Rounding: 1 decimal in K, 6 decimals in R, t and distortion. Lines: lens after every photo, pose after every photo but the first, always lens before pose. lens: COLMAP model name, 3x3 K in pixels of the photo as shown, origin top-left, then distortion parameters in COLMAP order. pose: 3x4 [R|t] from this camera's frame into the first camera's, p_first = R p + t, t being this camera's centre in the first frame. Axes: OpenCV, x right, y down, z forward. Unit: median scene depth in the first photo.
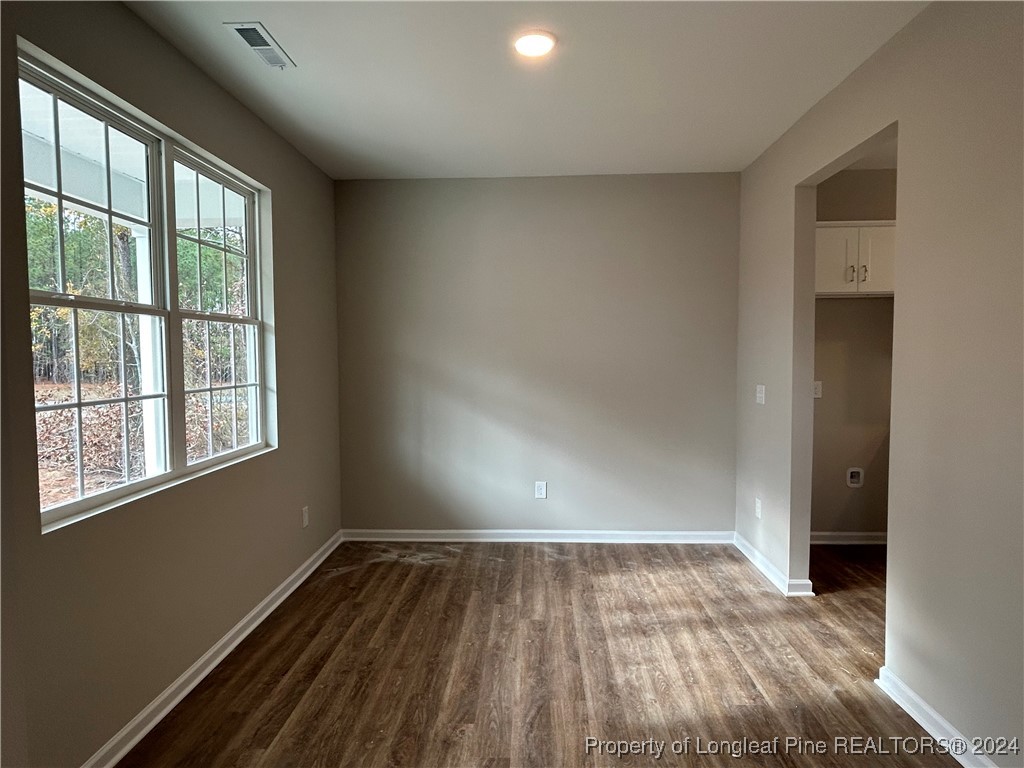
lens RADIAL K [[569.6, 0, 514.7], [0, 569.6, 380.7], [0, 0, 1]] dist [-0.000115, 0.000846]
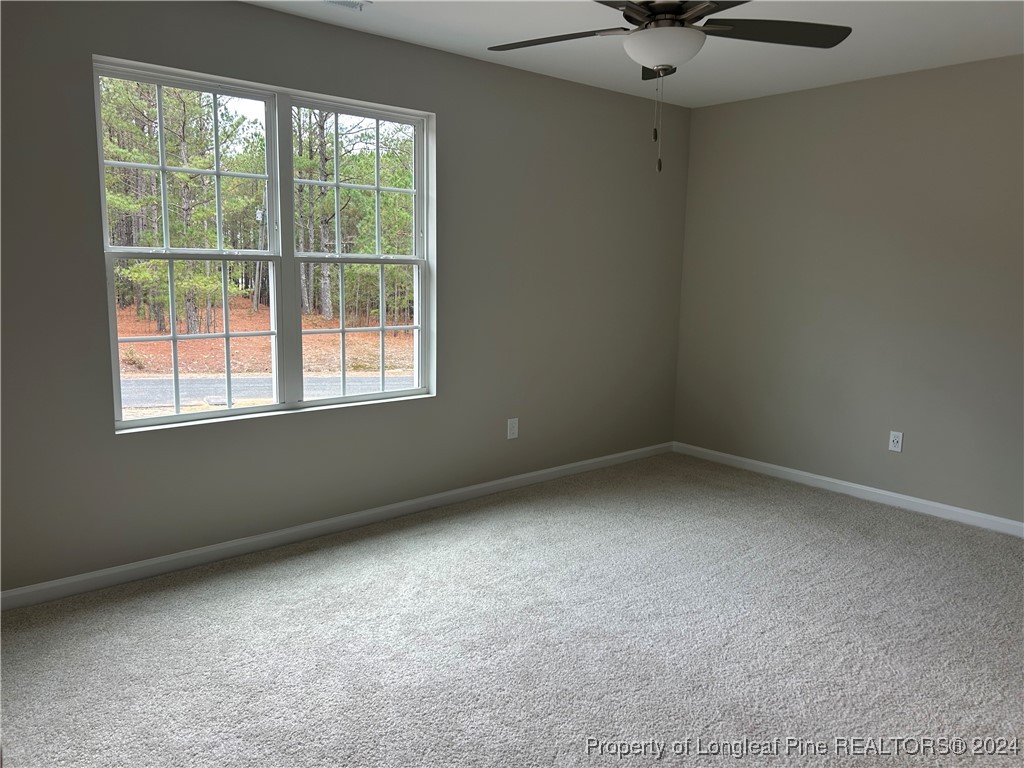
lens RADIAL K [[769.4, 0, 505.7], [0, 769.4, 384.2], [0, 0, 1]] dist [-0.004346, 0.001214]
pose [[0.684094, 0.133001, -0.717165, 0.798439], [-0.056424, 0.989938, 0.129765, -0.100088], [0.727208, -0.048306, 0.684715, 0.318717]]
